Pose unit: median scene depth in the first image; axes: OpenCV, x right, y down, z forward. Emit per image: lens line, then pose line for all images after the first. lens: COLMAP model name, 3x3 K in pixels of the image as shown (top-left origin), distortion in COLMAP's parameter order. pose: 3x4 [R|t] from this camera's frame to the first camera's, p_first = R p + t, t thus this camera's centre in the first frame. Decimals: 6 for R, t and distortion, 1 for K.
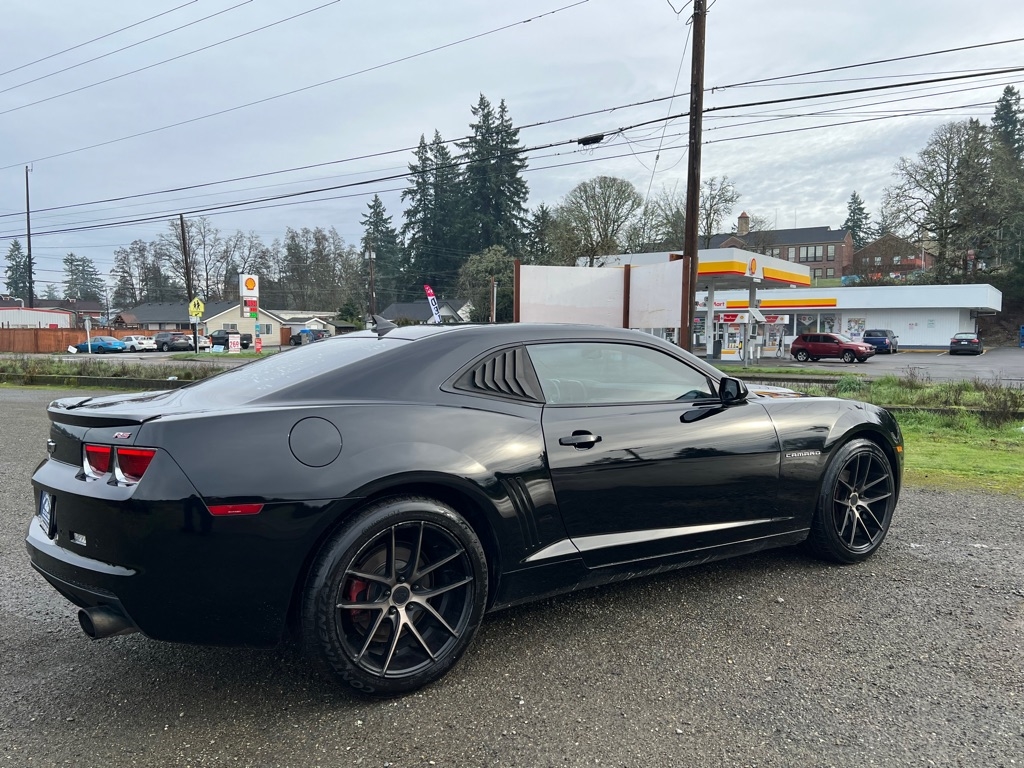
lens RADIAL K [[797.8, 0, 517.7], [0, 797.8, 403.9], [0, 0, 1]] dist [0.064494, -0.080530]
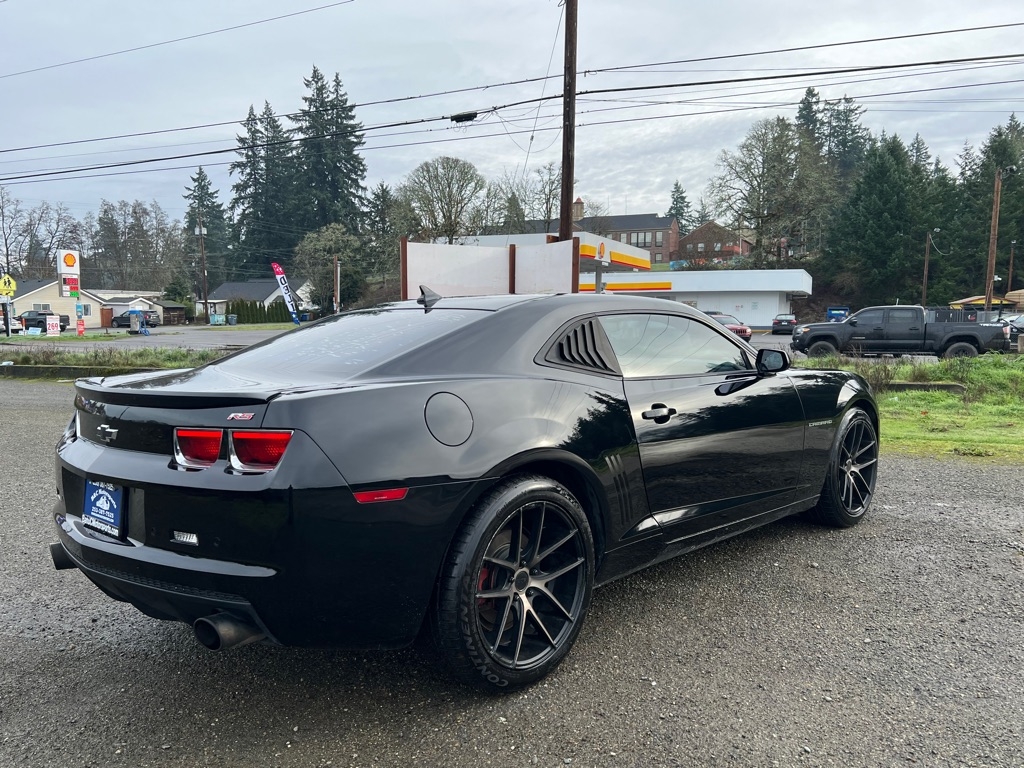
lens RADIAL K [[797.8, 0, 512.4], [0, 797.8, 400.6], [0, 0, 1]] dist [0.064494, -0.080530]
pose [[0.982455, -0.020526, 0.185366, -0.226147], [0.017075, 0.999650, 0.020193, 0.005946], [-0.185716, -0.016673, 0.982462, 0.058985]]
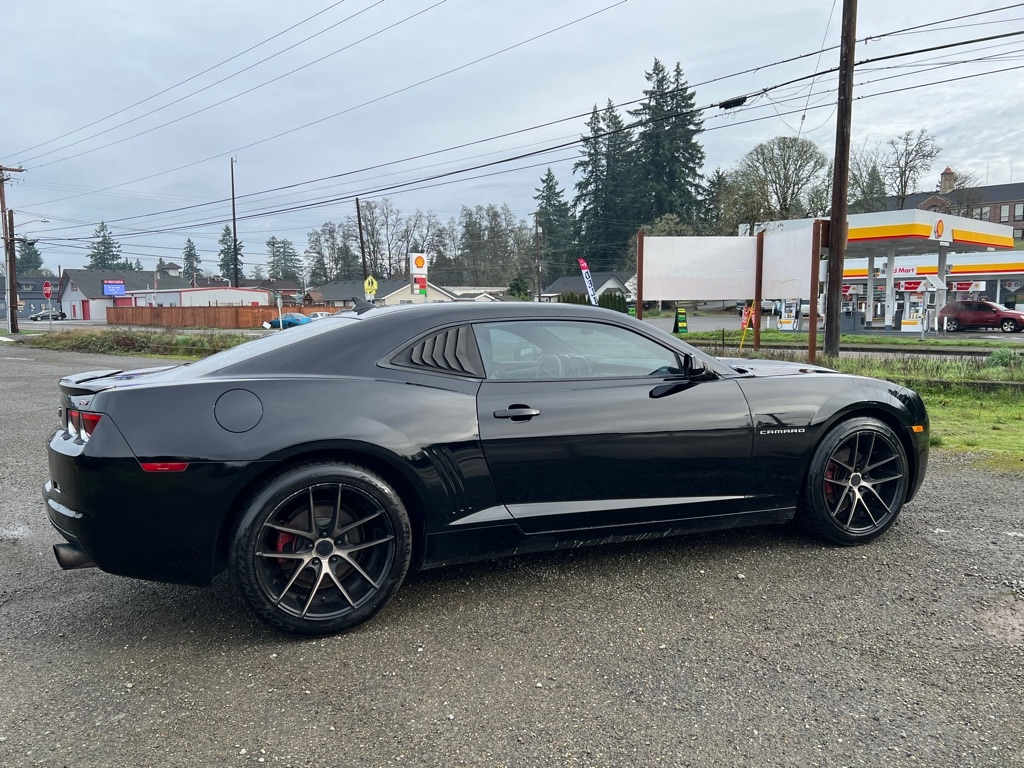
lens RADIAL K [[797.8, 0, 520.2], [0, 797.8, 402.5], [0, 0, 1]] dist [0.064494, -0.080530]
pose [[0.978674, 0.013117, -0.205000, 0.243956], [-0.006596, 0.999451, 0.032461, -0.002956], [0.205313, -0.030416, 0.978224, -0.026475]]
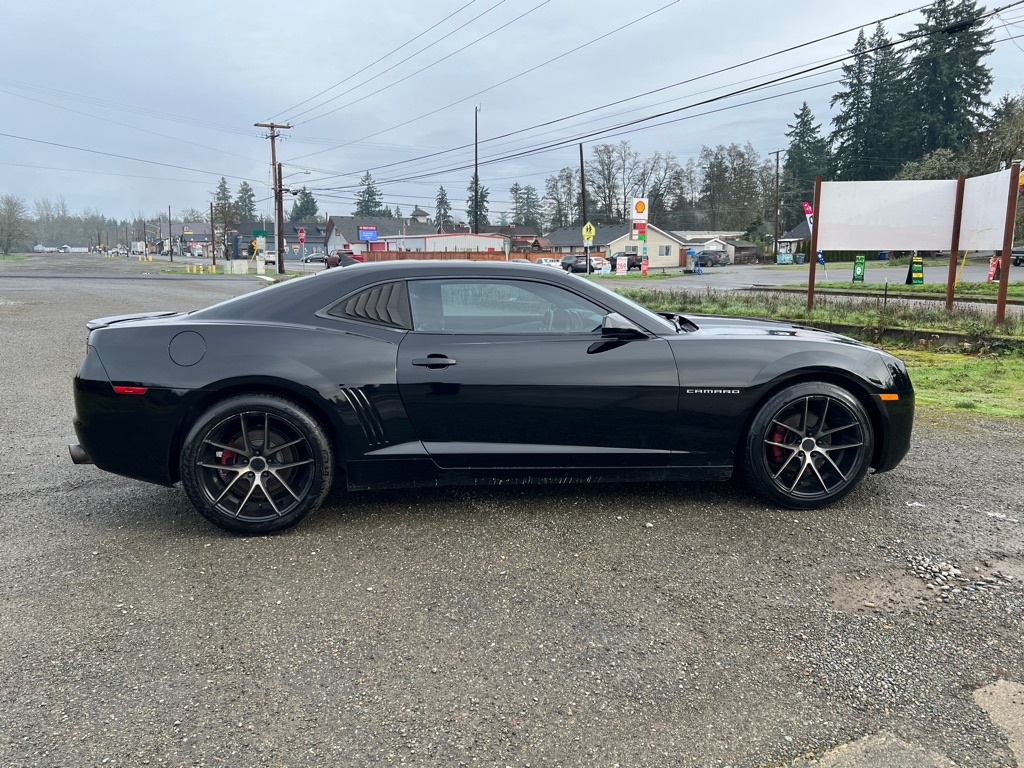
lens RADIAL K [[797.8, 0, 528.2], [0, 797.8, 397.7], [0, 0, 1]] dist [0.064494, -0.080530]
pose [[0.885556, 0.080052, -0.457584, 0.614408], [-0.038778, 0.994341, 0.098908, -0.020475], [0.462912, -0.069844, 0.883648, 0.004758]]
